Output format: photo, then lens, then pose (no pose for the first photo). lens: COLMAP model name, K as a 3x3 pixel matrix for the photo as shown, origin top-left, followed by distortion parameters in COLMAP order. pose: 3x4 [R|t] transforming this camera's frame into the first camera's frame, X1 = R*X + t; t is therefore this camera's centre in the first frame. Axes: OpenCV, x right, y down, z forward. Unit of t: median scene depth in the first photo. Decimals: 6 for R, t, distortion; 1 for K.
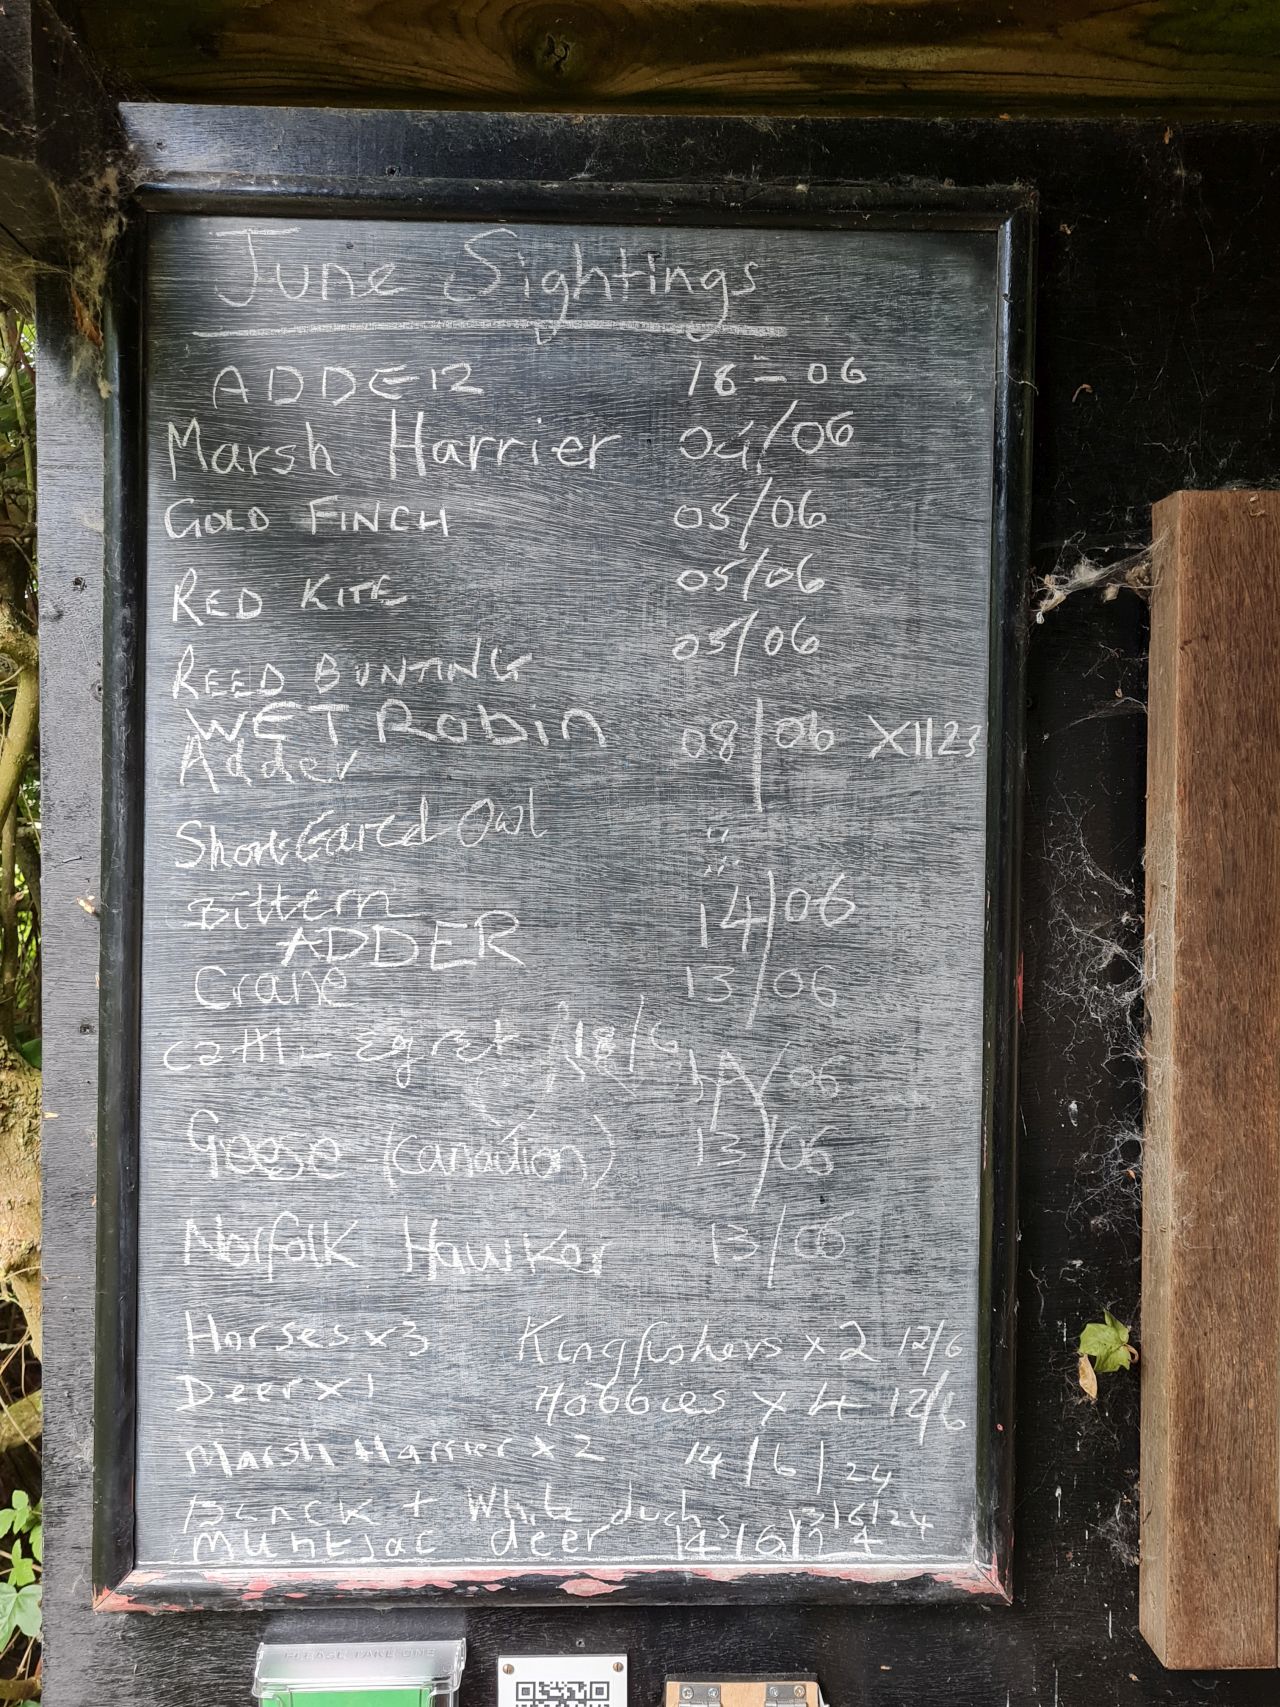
lens RADIAL K [[1293.3, 0, 639.7], [0, 1293.3, 855.3], [0, 0, 1]] dist [0.008113, 0.002504]
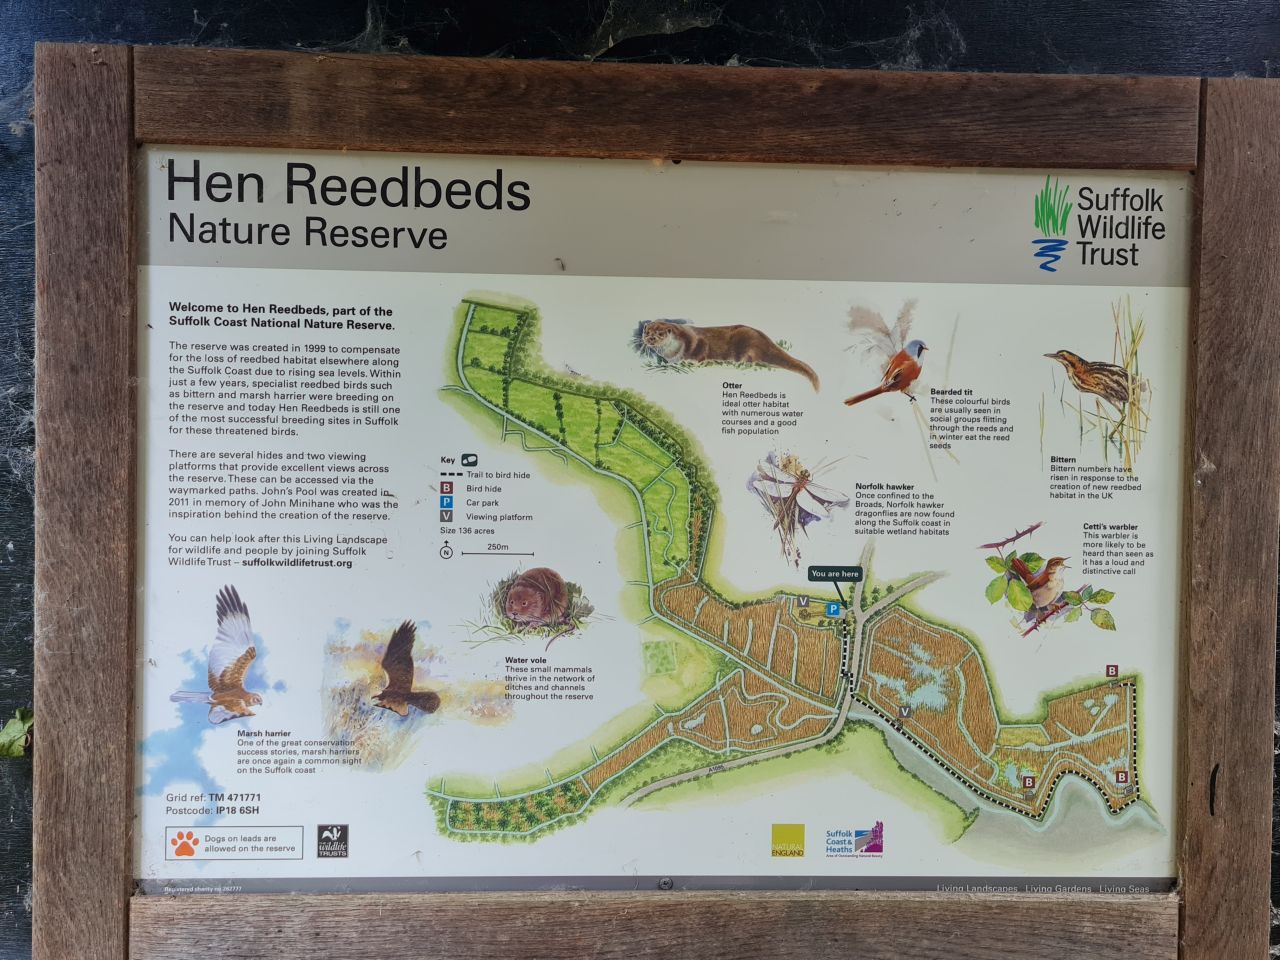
lens RADIAL K [[969.8, 0, 640.2], [0, 969.8, 479.0], [0, 0, 1]] dist [0.008113, 0.002504]
pose [[0.999699, 0.011093, 0.021883, 0.968719], [-0.011166, 0.999933, 0.003187, 0.126229], [-0.021846, -0.003431, 0.999755, 0.053486]]
